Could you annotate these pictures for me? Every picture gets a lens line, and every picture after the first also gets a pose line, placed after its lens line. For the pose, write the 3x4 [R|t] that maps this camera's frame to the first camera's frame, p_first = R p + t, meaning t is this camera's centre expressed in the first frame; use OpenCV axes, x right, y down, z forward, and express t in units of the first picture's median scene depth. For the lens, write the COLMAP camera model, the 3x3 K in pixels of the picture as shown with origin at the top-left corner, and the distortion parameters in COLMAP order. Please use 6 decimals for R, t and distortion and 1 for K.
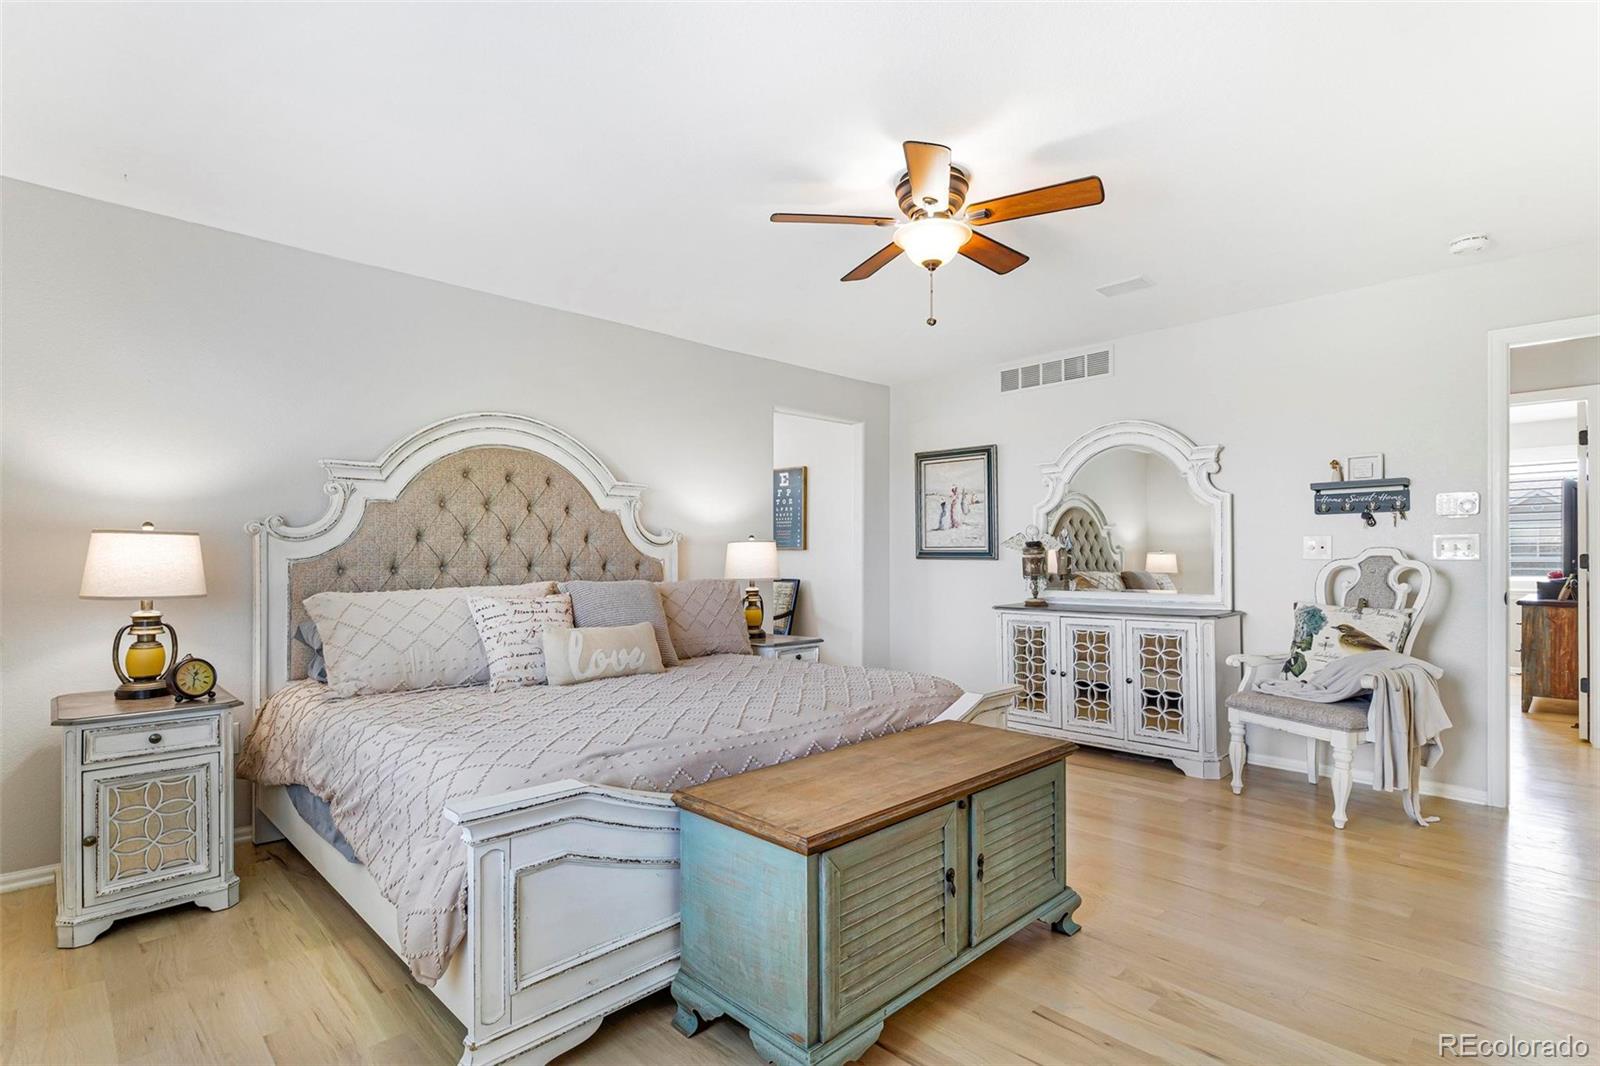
lens RADIAL K [[780.8, 0, 801.7], [0, 780.8, 553.2], [0, 0, 1]] dist [0.000134, 0.000123]
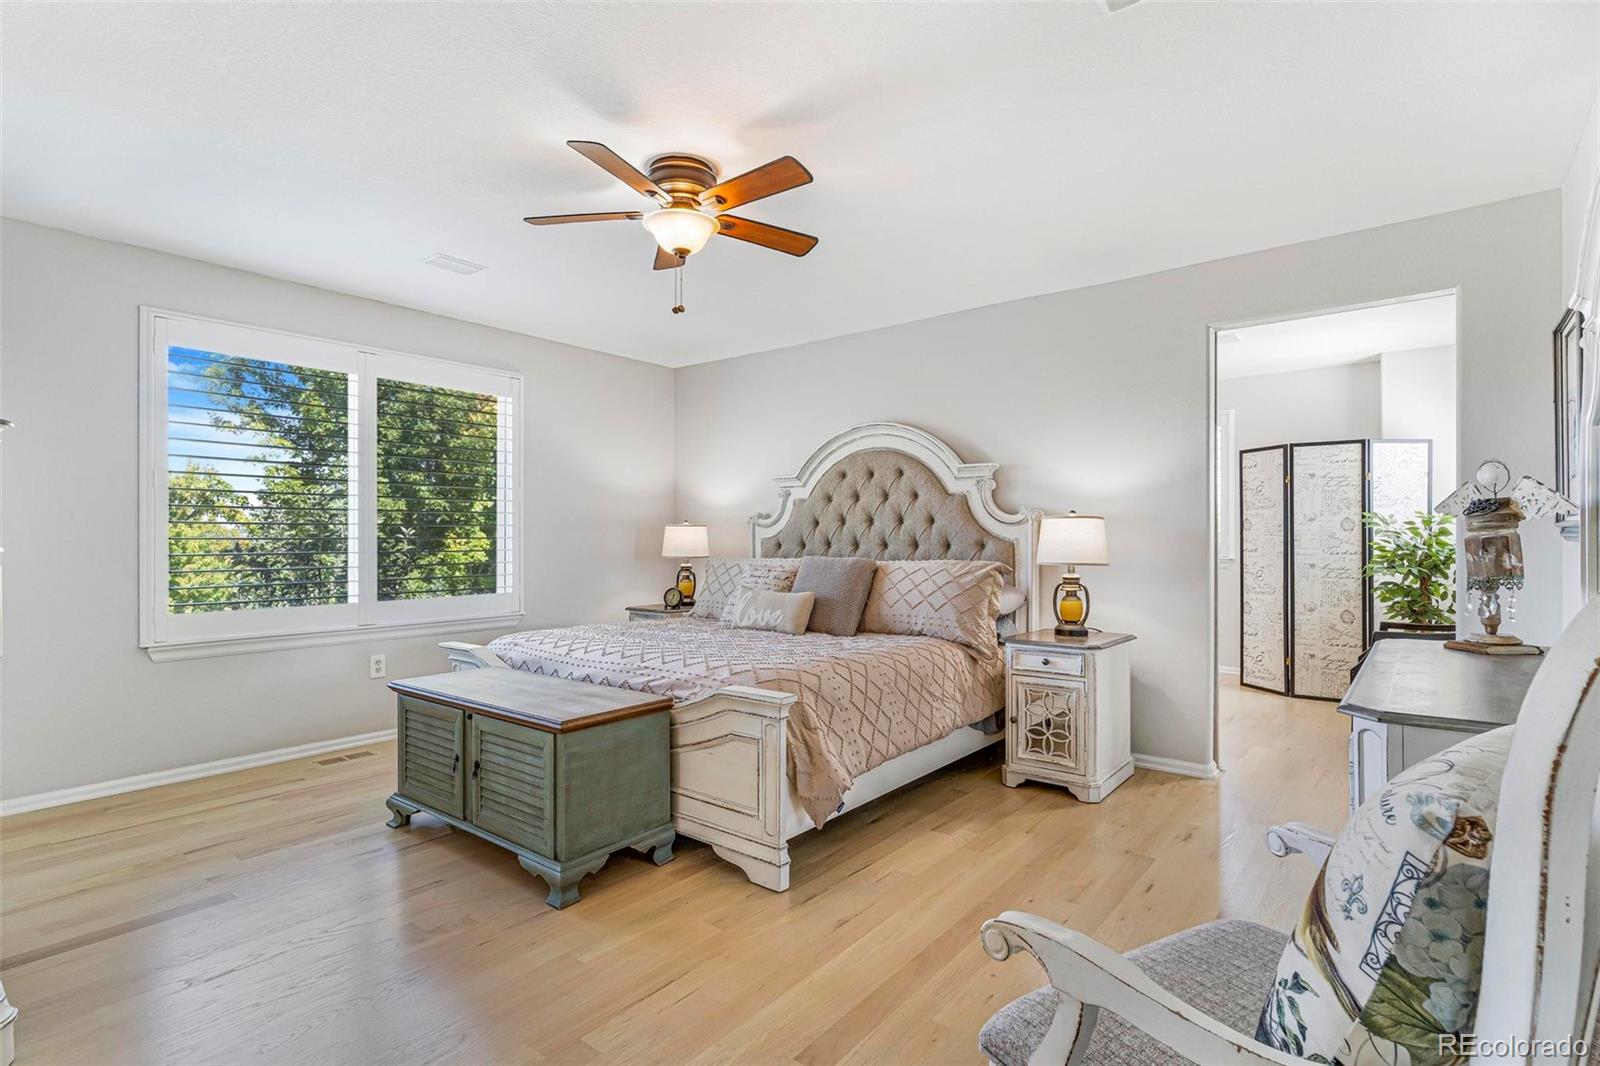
lens RADIAL K [[744.1, 0, 800.0], [0, 744.1, 533.0], [0, 0, 1]] dist [-0.103467, 0.000077]
pose [[0.094598, -0.003966, -0.995508, 0.678917], [0.010198, 0.999943, -0.003015, 0.000597], [0.995463, -0.009867, 0.094633, 0.644464]]
